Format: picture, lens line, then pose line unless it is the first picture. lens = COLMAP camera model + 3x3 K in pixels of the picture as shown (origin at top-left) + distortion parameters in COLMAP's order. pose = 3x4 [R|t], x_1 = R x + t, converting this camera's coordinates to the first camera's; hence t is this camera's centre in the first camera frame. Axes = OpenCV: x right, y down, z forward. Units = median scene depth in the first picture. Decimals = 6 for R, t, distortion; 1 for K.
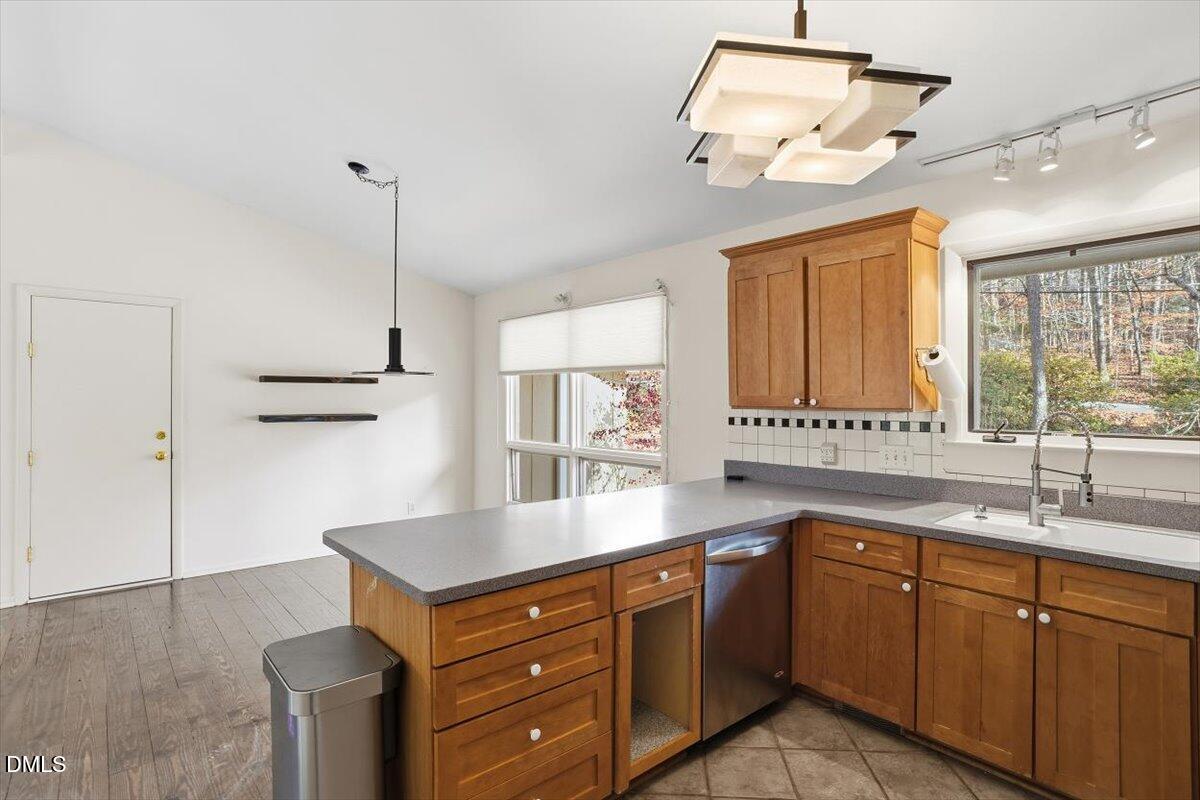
lens RADIAL K [[606.6, 0, 600.0], [0, 606.6, 400.0], [0, 0, 1]] dist [0.000149, 0.000107]
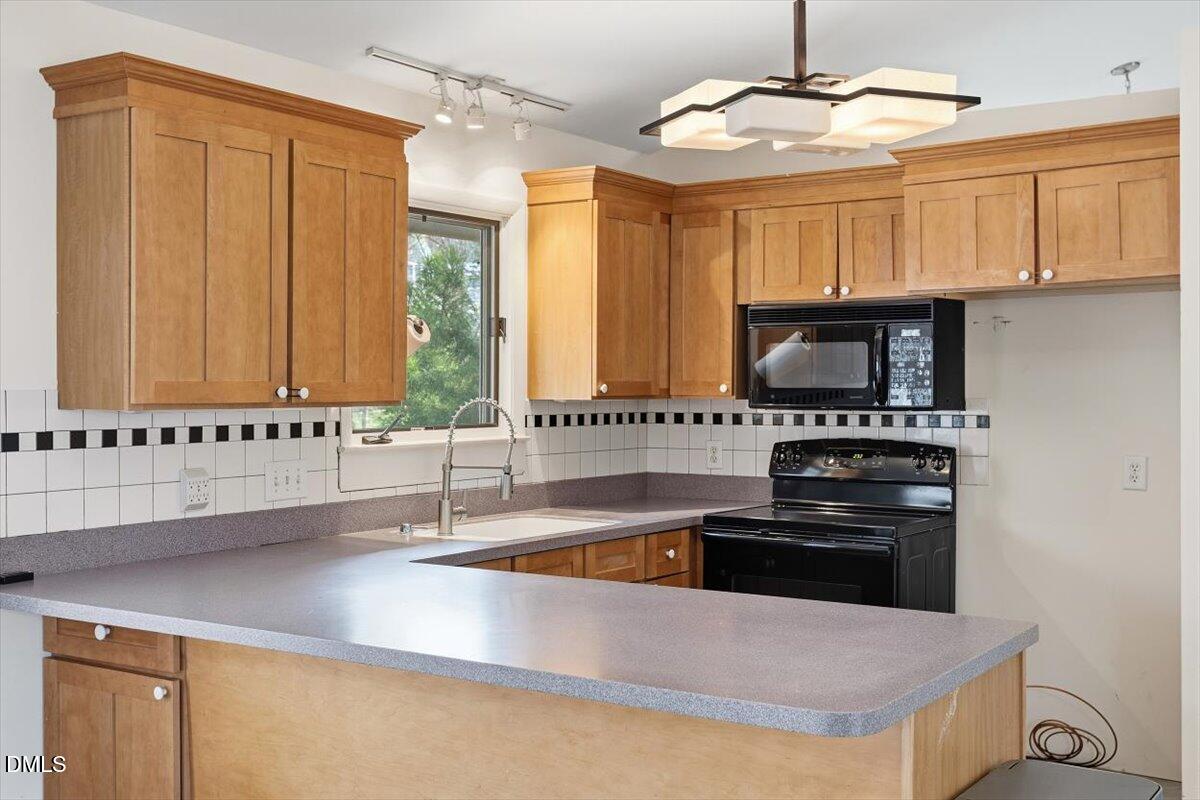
lens RADIAL K [[1385.4, 0, 600.0], [0, 1385.4, 400.0], [0, 0, 1]] dist [0.004923, 0.003612]
pose [[-0.260684, -0.009311, 0.965379, -1.011097], [0.005453, 0.999923, 0.011117, -0.003310], [-0.965409, 0.008162, -0.260613, 1.079675]]
